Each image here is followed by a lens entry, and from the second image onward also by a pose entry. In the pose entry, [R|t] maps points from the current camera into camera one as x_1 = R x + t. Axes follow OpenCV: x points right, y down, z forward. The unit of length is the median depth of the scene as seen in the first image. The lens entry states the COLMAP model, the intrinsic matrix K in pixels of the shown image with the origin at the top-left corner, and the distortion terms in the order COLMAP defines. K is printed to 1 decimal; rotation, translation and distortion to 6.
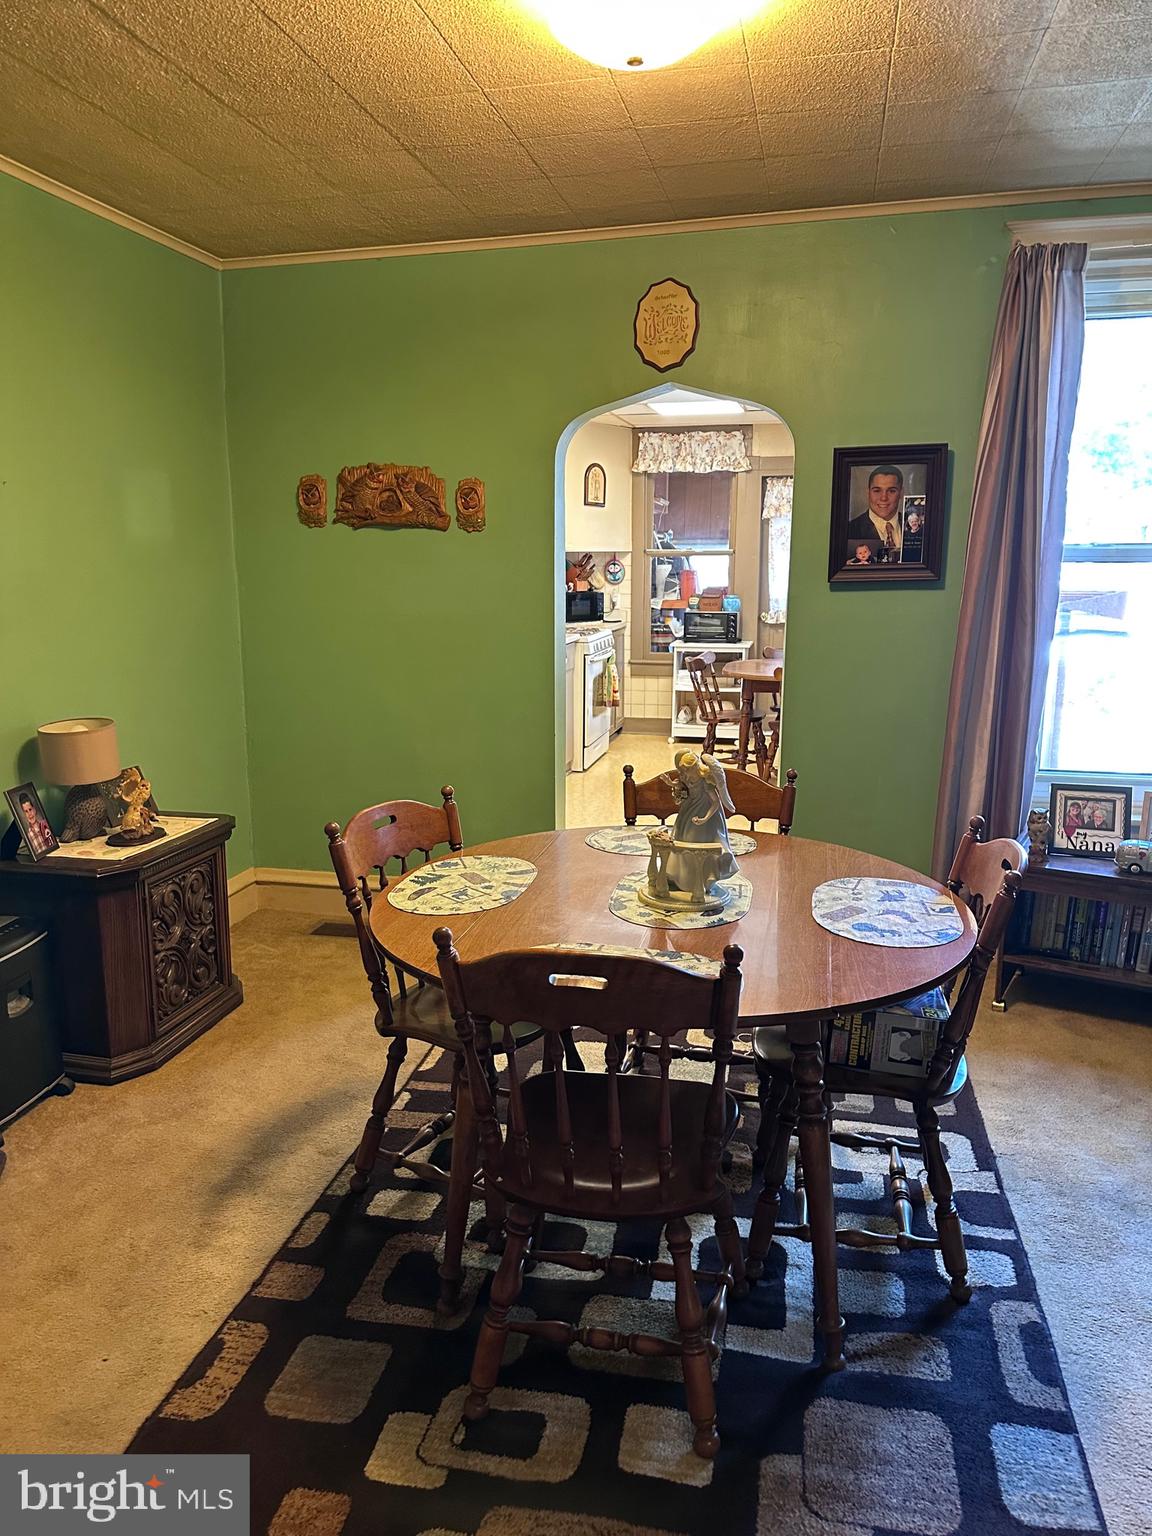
lens RADIAL K [[1089.2, 0, 569.0], [0, 1089.2, 781.9], [0, 0, 1]] dist [0.035097, -0.029699]
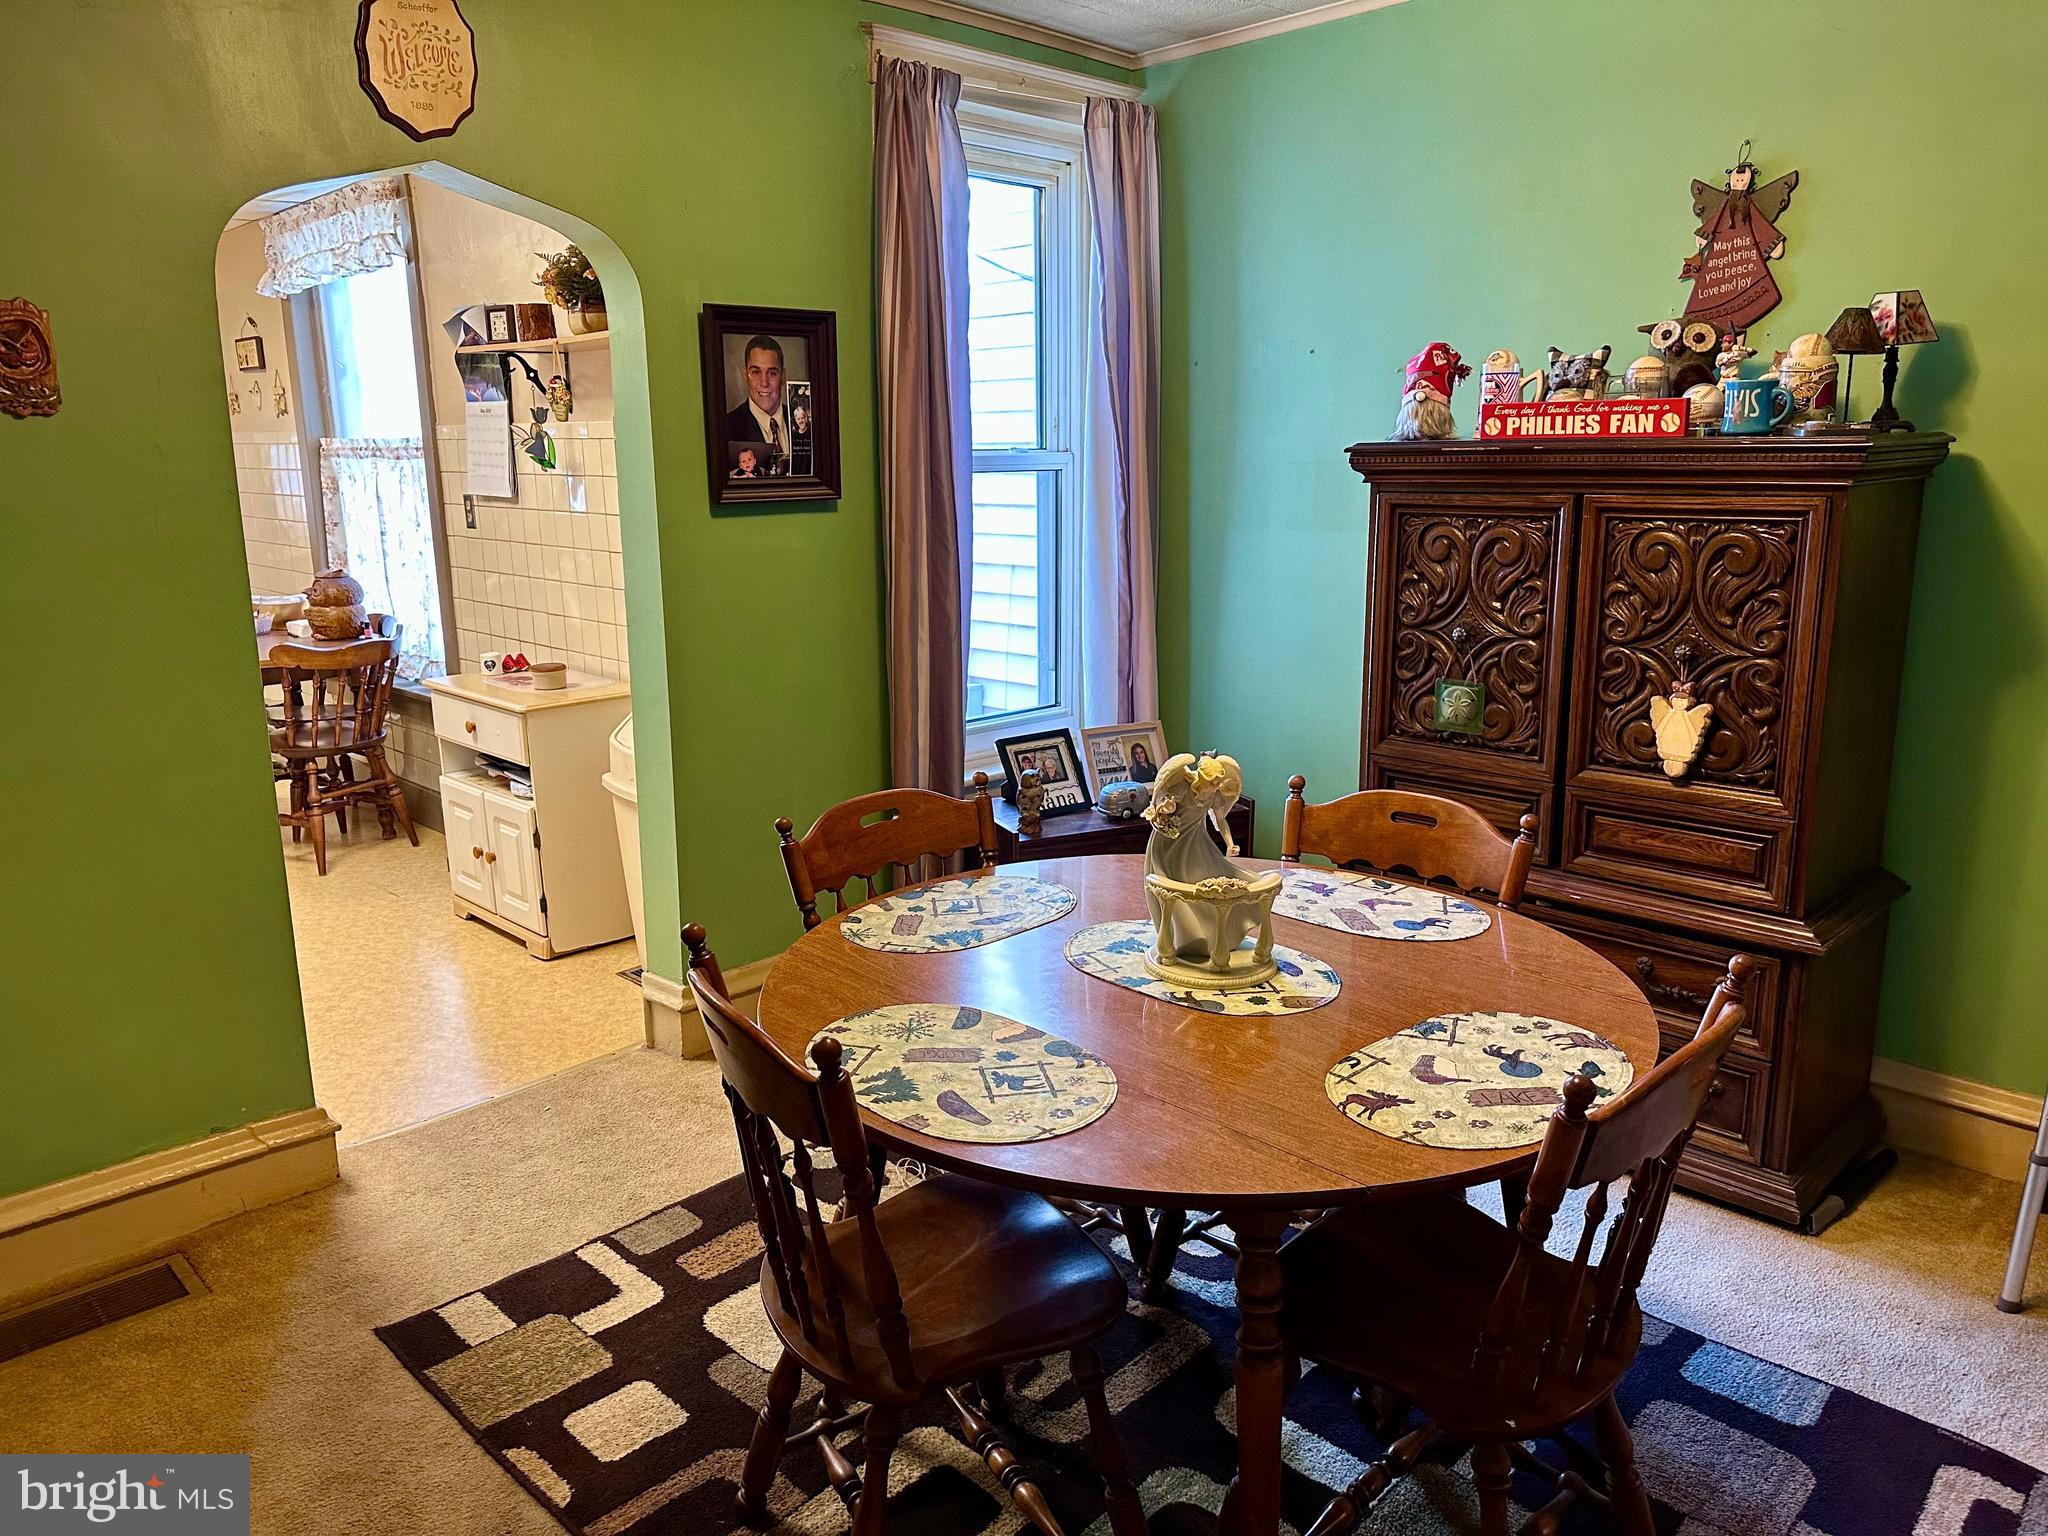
lens RADIAL K [[1452.3, 0, 1029.8], [0, 1452.3, 776.9], [0, 0, 1]] dist [0.035097, -0.029699]
pose [[0.530096, -0.190527, 0.826255, -0.196306], [0.176916, 0.977835, 0.111977, -0.038280], [-0.829276, 0.086819, 0.552054, 0.160847]]
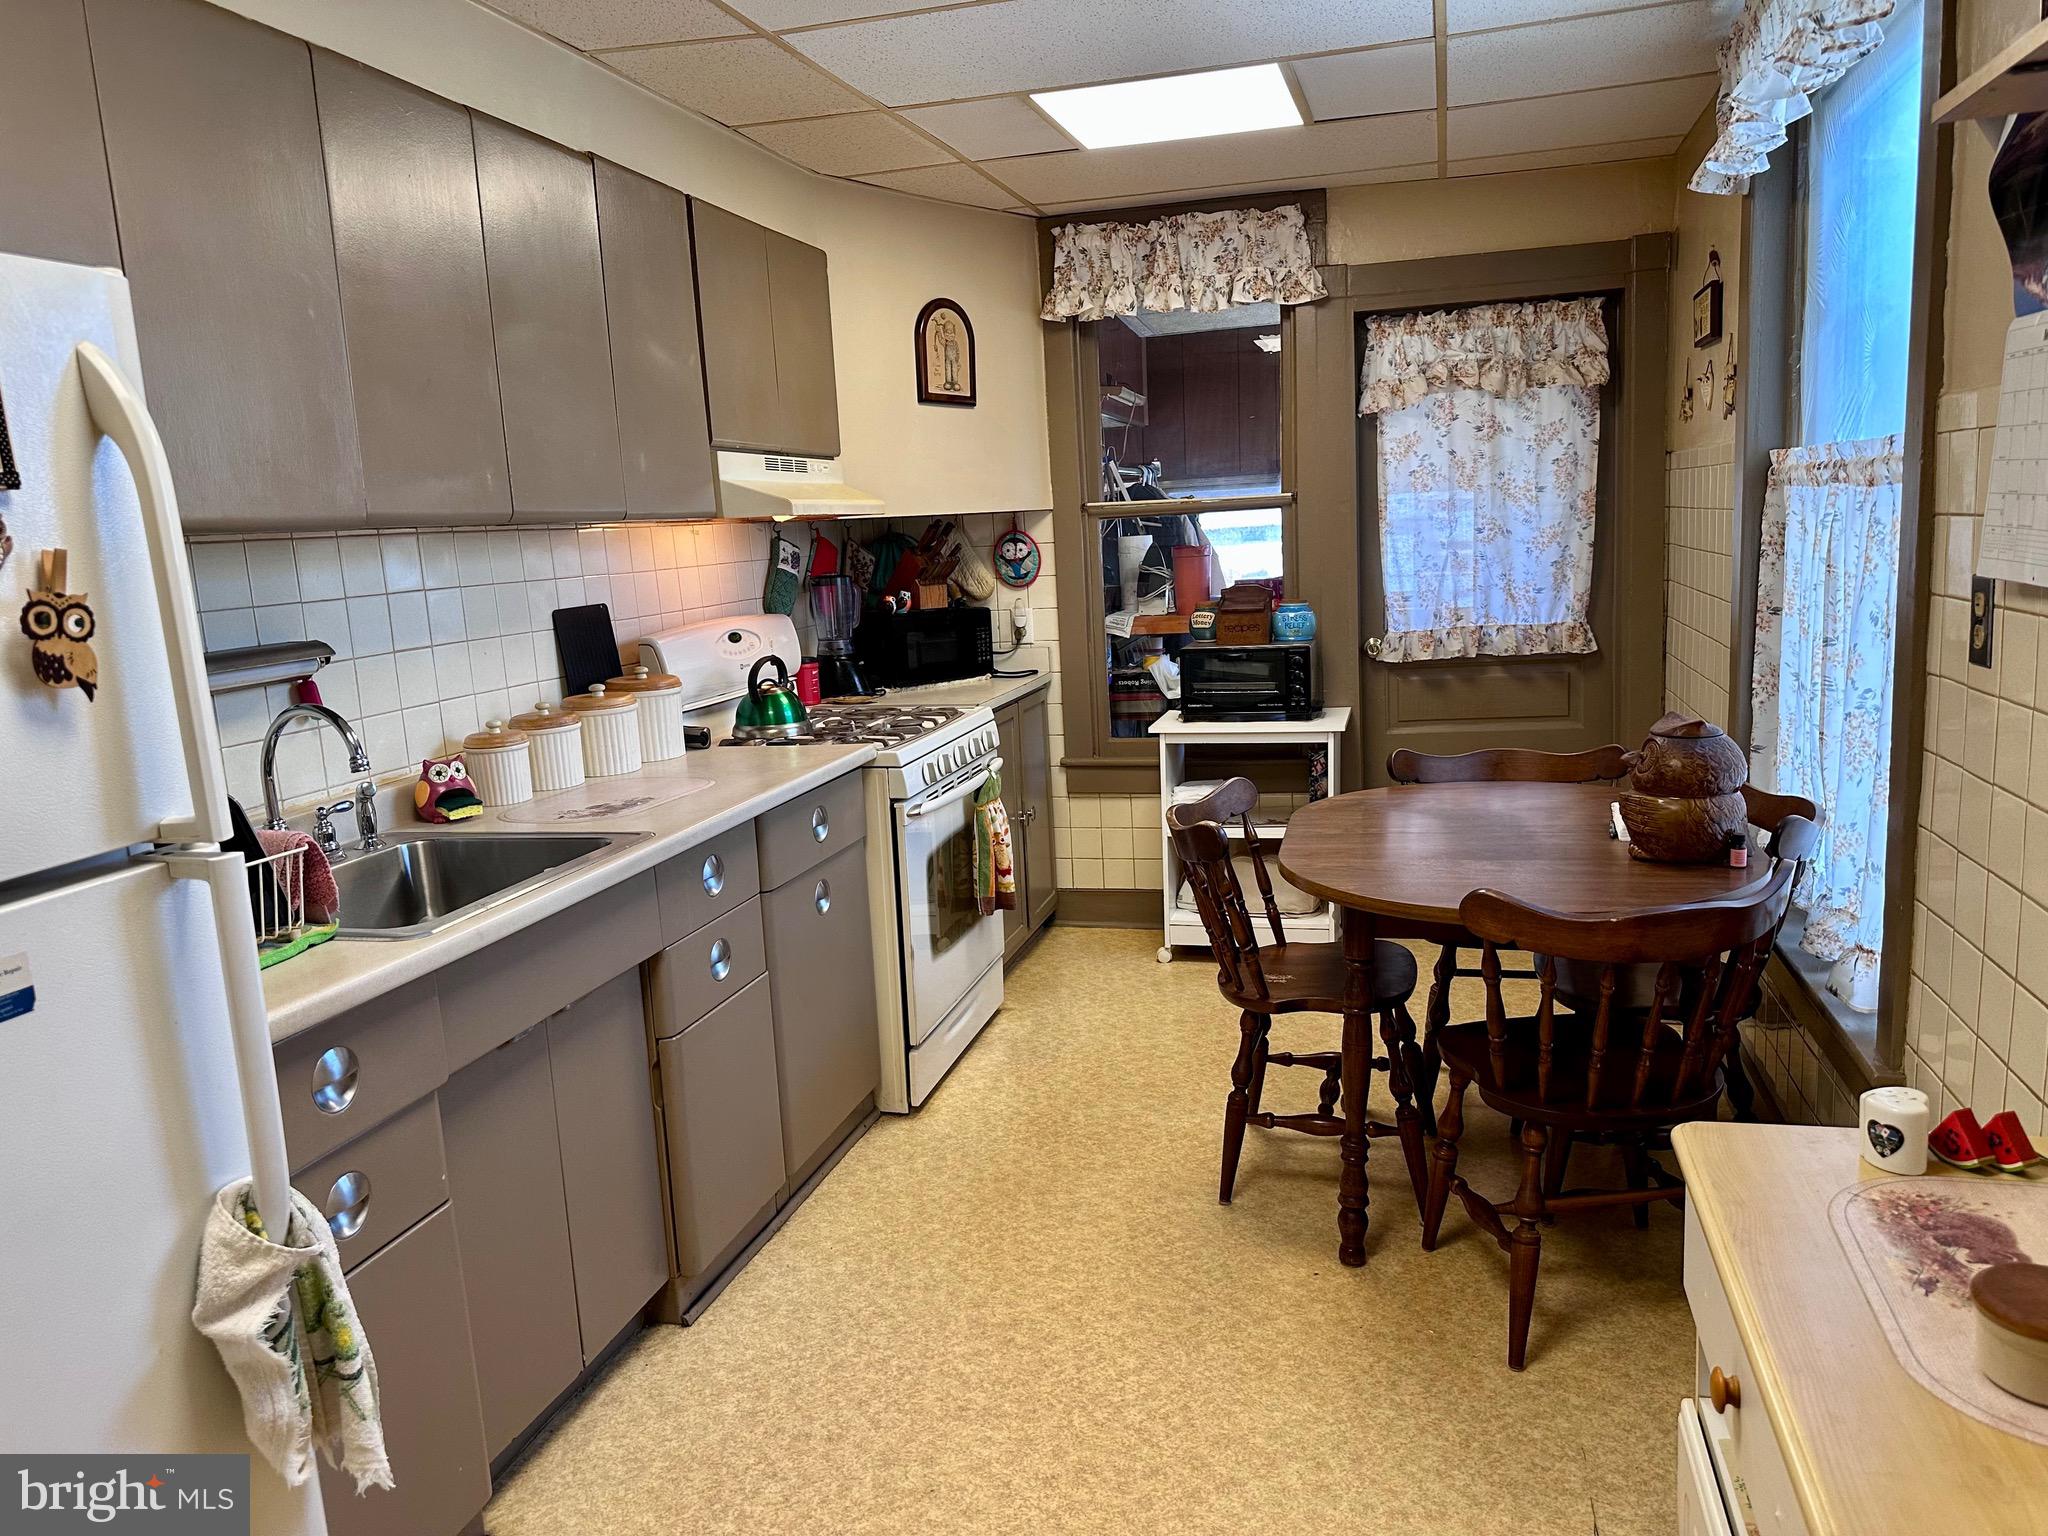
lens RADIAL K [[1452.3, 0, 1030.0], [0, 1452.3, 756.9], [0, 0, 1]] dist [0.035097, -0.029699]
pose [[0.998554, -0.040577, -0.035261, 0.067178], [0.039149, 0.998420, -0.040304, -0.095743], [0.036841, 0.038865, 0.998565, 0.453960]]
